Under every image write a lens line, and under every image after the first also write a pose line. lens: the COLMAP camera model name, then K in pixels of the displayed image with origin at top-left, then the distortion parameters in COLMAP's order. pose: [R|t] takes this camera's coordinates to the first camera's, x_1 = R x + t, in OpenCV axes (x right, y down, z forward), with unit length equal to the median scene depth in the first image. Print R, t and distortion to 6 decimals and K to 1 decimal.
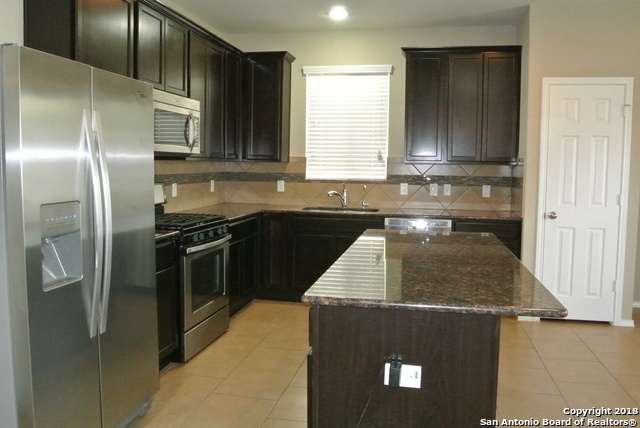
lens RADIAL K [[508.1, 0, 325.6], [0, 508.1, 203.7], [0, 0, 1]] dist [-0.067207, 0.005494]
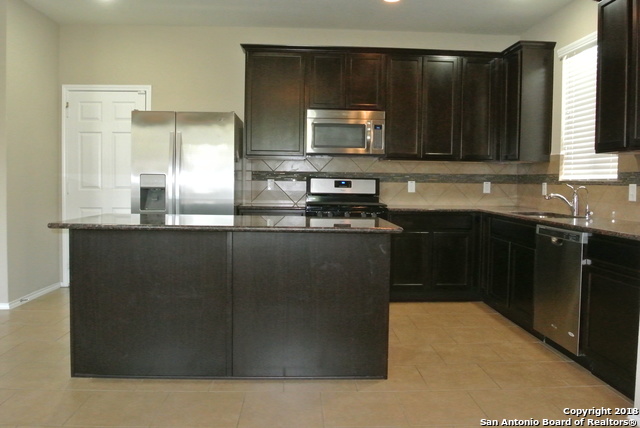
lens RADIAL K [[508.1, 0, 329.2], [0, 508.1, 200.9], [0, 0, 1]] dist [-0.067207, 0.005494]
pose [[0.254958, 0.027794, -0.966553, 0.708269], [-0.086474, 0.996237, 0.005837, 0.013947], [0.963078, 0.082093, 0.256402, 0.443735]]
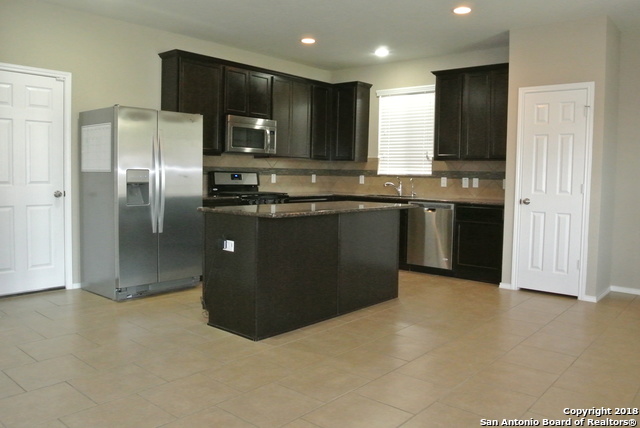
lens RADIAL K [[508.1, 0, 331.0], [0, 508.1, 199.4], [0, 0, 1]] dist [-0.067207, 0.005494]
pose [[0.878359, 0.027327, -0.477220, 0.517876], [-0.044200, 0.998730, -0.024164, 0.057419], [0.475954, 0.042318, 0.878452, -0.235941]]
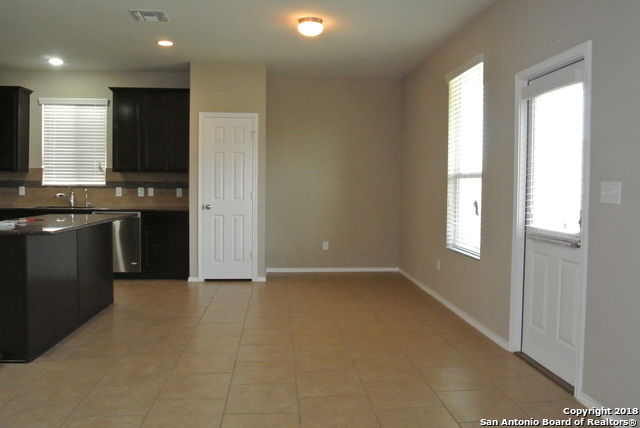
lens RADIAL K [[508.1, 0, 317.2], [0, 508.1, 205.9], [0, 0, 1]] dist [-0.067207, 0.005494]
pose [[0.960753, -0.014648, 0.277017, 0.293792], [0.023121, 0.999359, -0.027343, 0.056851], [-0.276439, 0.032675, 0.960476, -0.415186]]
